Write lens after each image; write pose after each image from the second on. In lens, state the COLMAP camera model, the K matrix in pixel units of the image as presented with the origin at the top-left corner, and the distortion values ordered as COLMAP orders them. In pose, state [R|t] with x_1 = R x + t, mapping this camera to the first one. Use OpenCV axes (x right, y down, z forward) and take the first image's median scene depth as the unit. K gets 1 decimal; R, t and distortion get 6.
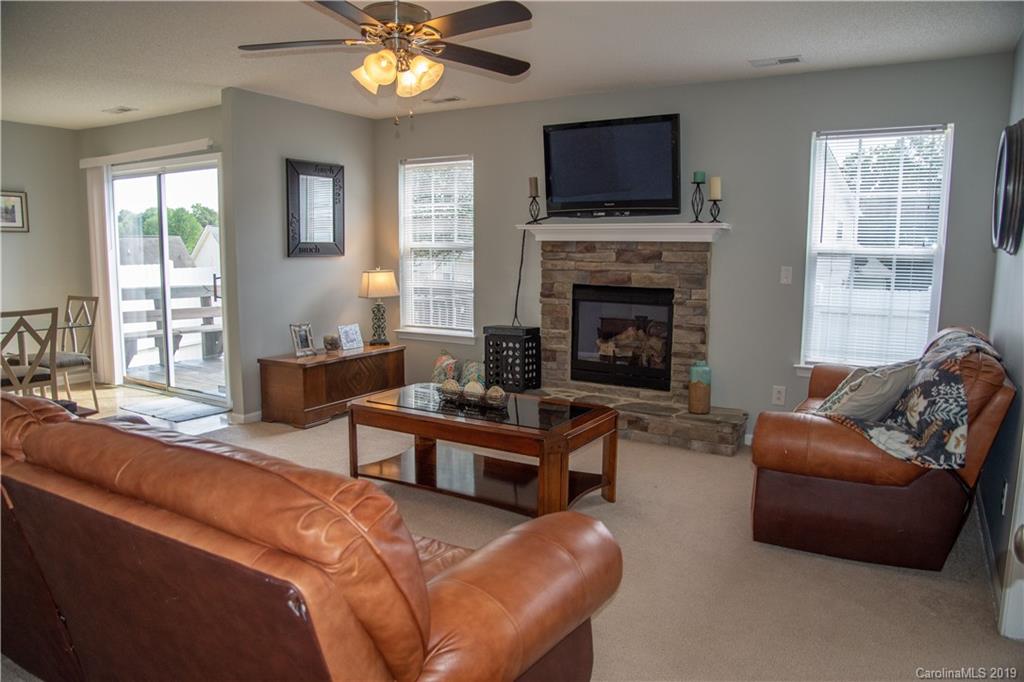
lens RADIAL K [[702.1, 0, 512.3], [0, 702.1, 345.2], [0, 0, 1]] dist [-0.117345, 0.078326]
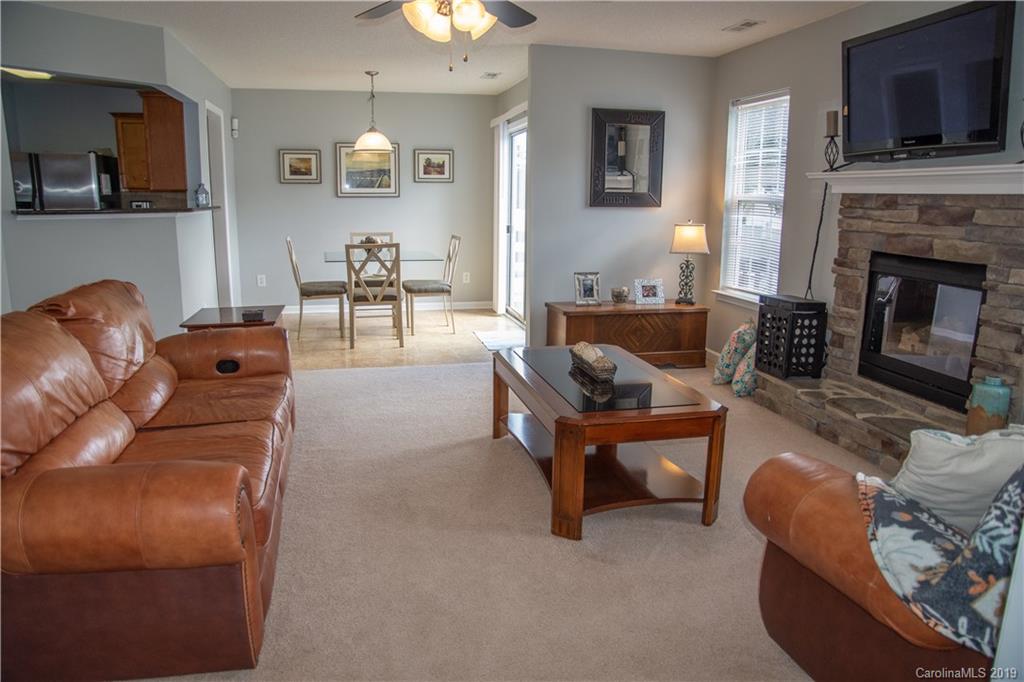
lens RADIAL K [[702.1, 0, 512.3], [0, 702.1, 345.2], [0, 0, 1]] dist [-0.117345, 0.078326]
pose [[0.698833, 0.149098, -0.699572, 0.356757], [-0.101612, 0.988808, 0.109237, -0.027914], [0.708030, -0.005253, 0.706163, 0.205491]]
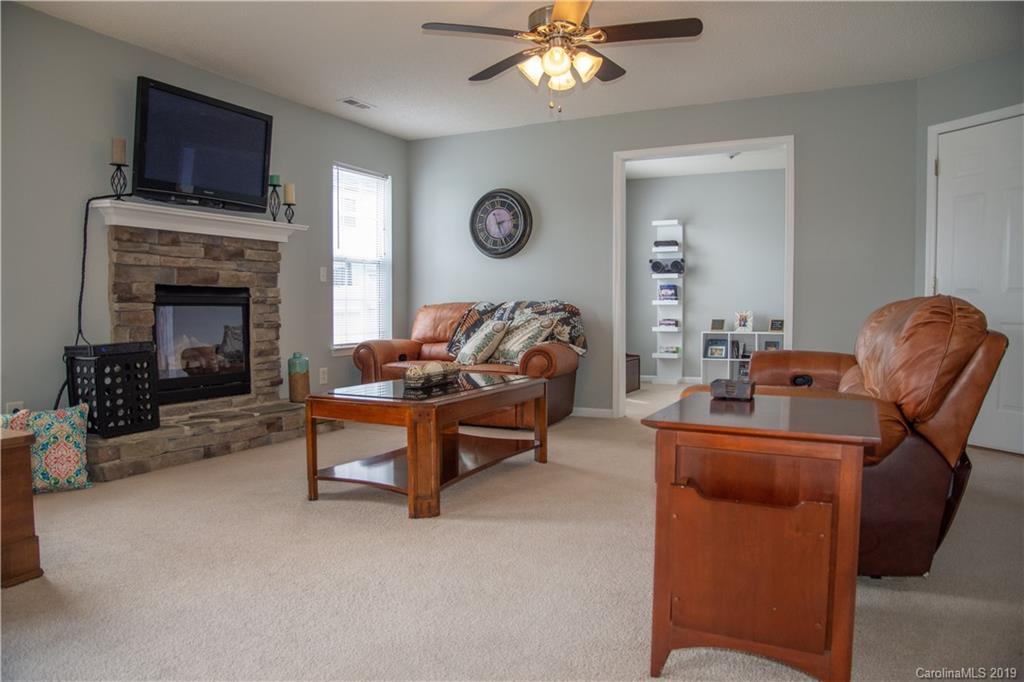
lens RADIAL K [[702.1, 0, 512.3], [0, 702.1, 345.2], [0, 0, 1]] dist [-0.117345, 0.078326]
pose [[-0.073434, -0.061492, 0.995403, -0.736624], [0.138558, 0.987788, 0.071243, -0.017753], [-0.987628, 0.143153, -0.064017, 0.671891]]
